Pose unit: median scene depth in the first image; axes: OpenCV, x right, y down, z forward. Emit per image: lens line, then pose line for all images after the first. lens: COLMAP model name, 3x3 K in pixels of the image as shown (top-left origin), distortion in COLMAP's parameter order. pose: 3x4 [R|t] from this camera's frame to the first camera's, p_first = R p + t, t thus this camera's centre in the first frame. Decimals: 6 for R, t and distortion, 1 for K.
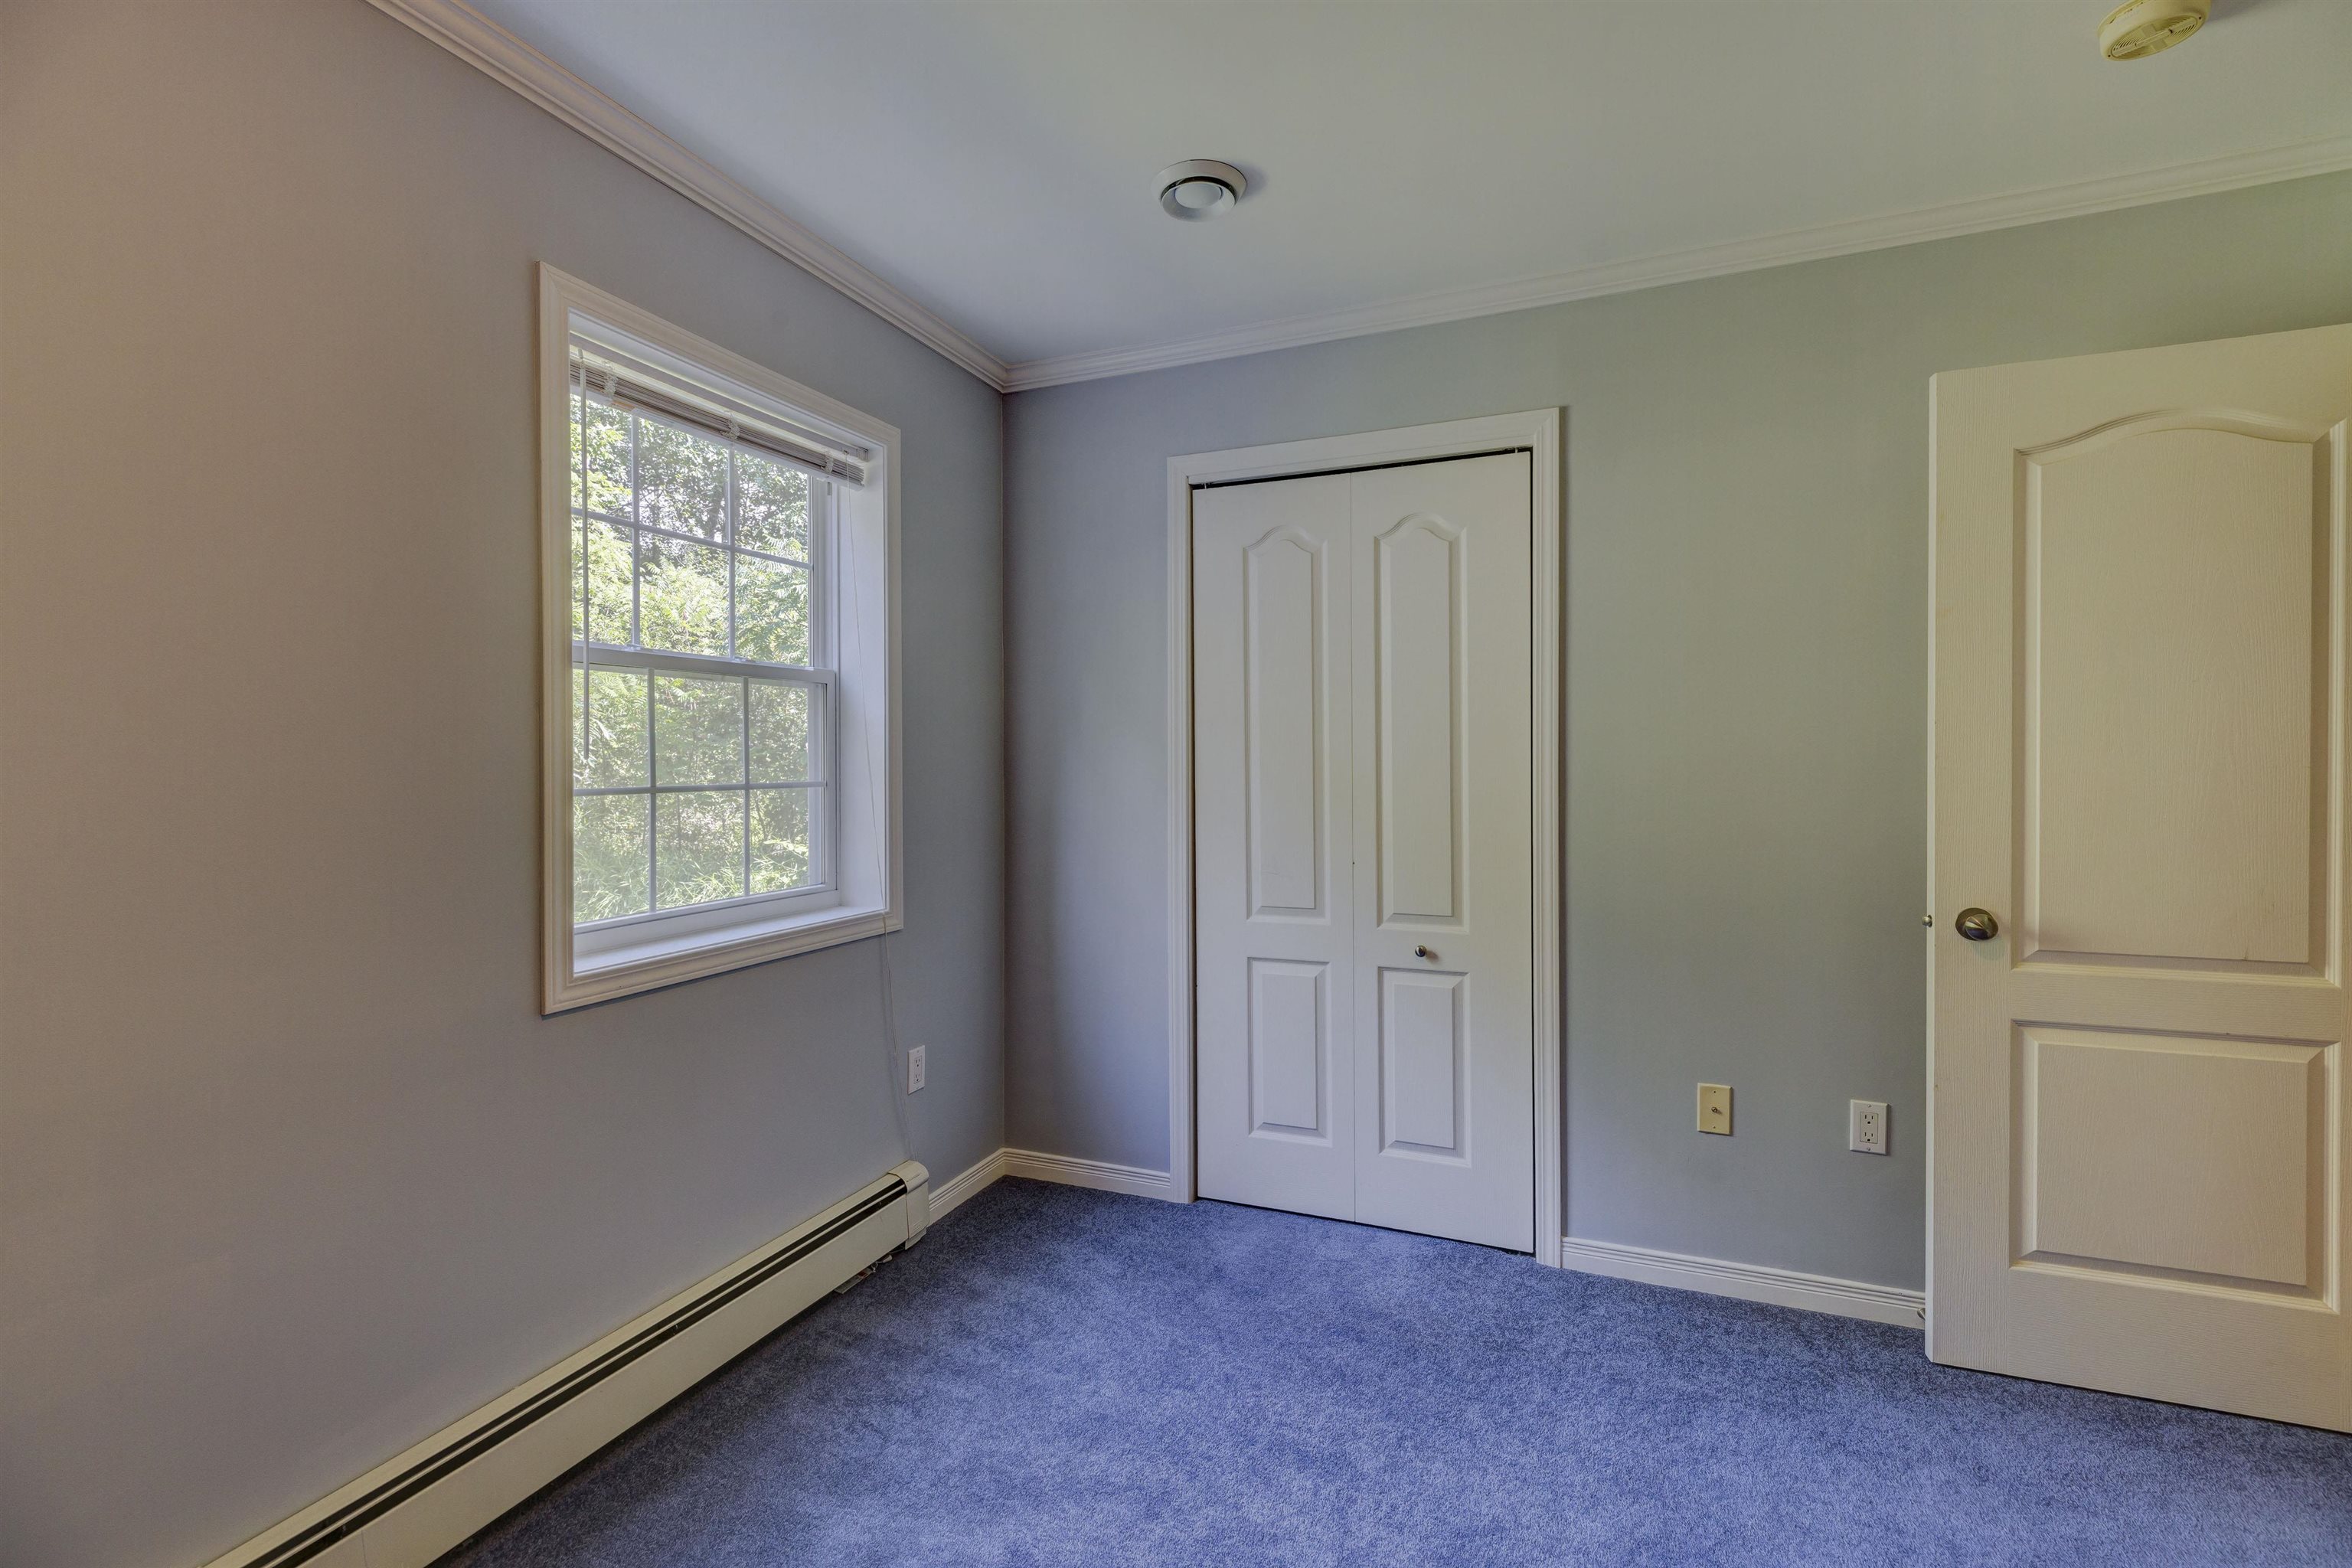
lens RADIAL K [[1066.6, 0, 1153.1], [0, 1066.6, 769.5], [0, 0, 1]] dist [0.000573, -0.001715]
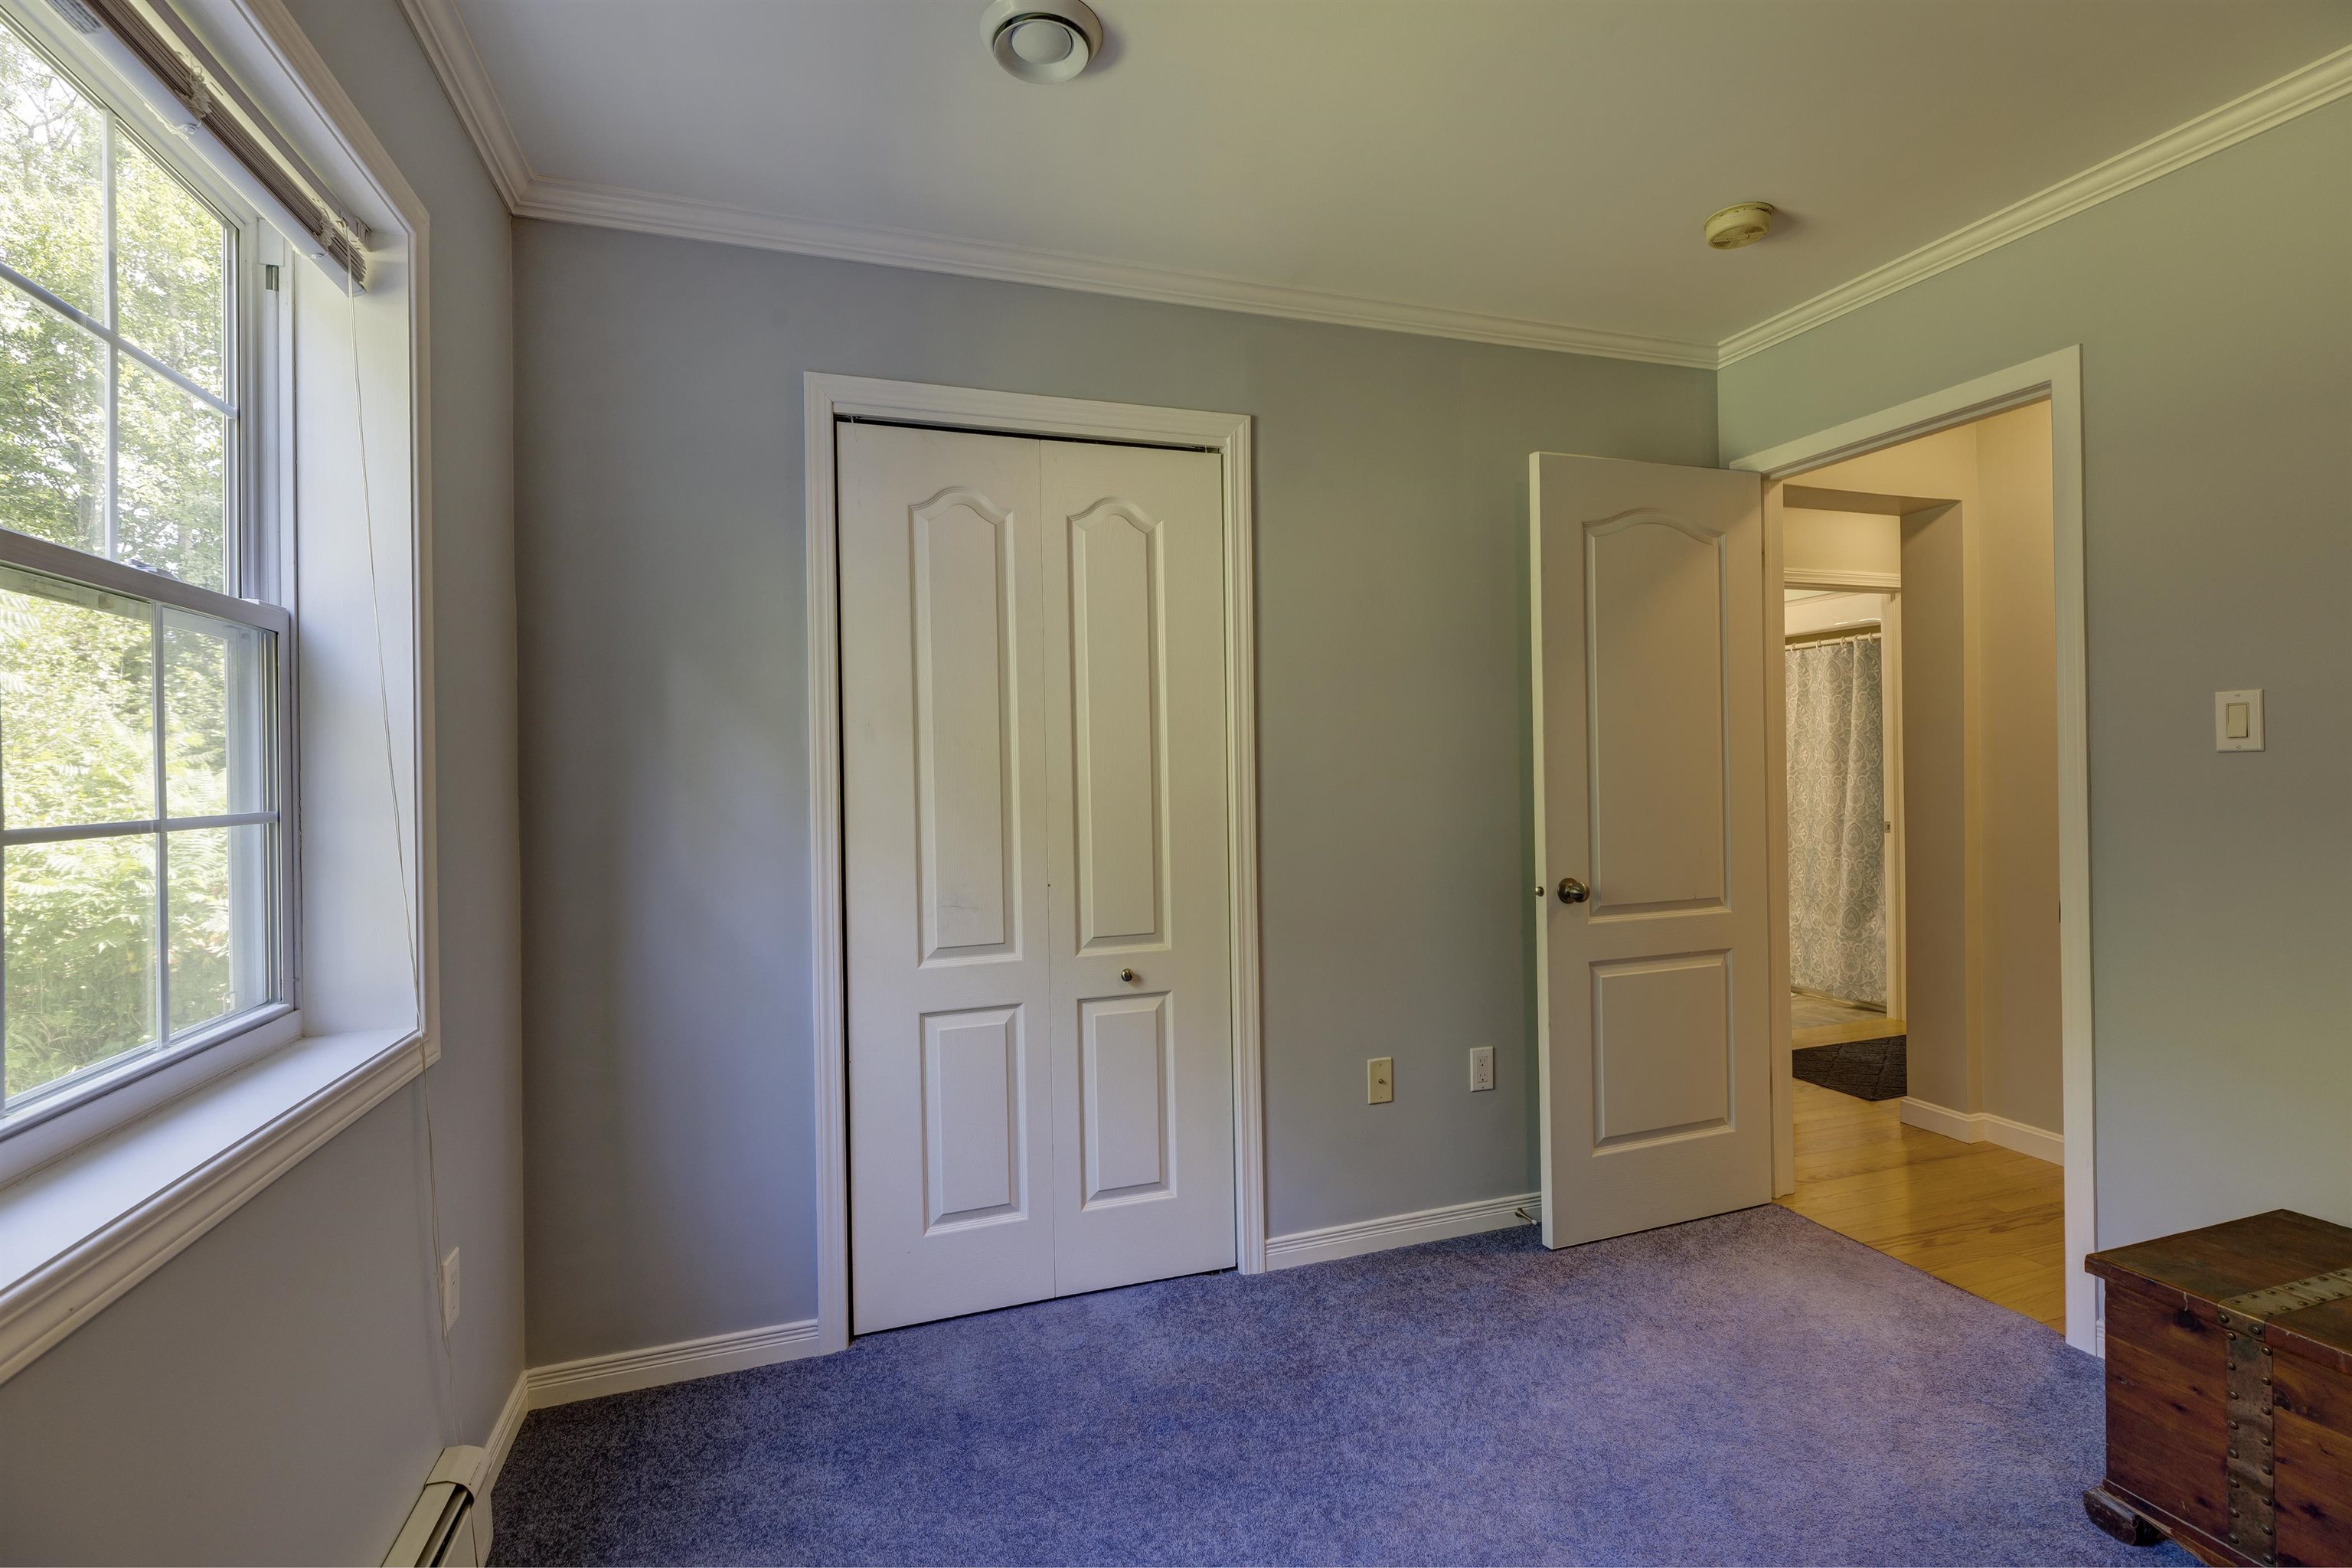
lens RADIAL K [[1066.6, 0, 1175.9], [0, 1066.6, 766.0], [0, 0, 1]] dist [0.000573, -0.001715]
pose [[0.738172, -0.005360, 0.674591, -0.334728], [0.017509, 0.999784, -0.011215, 0.001861], [-0.674385, 0.020090, 0.738106, 0.292212]]
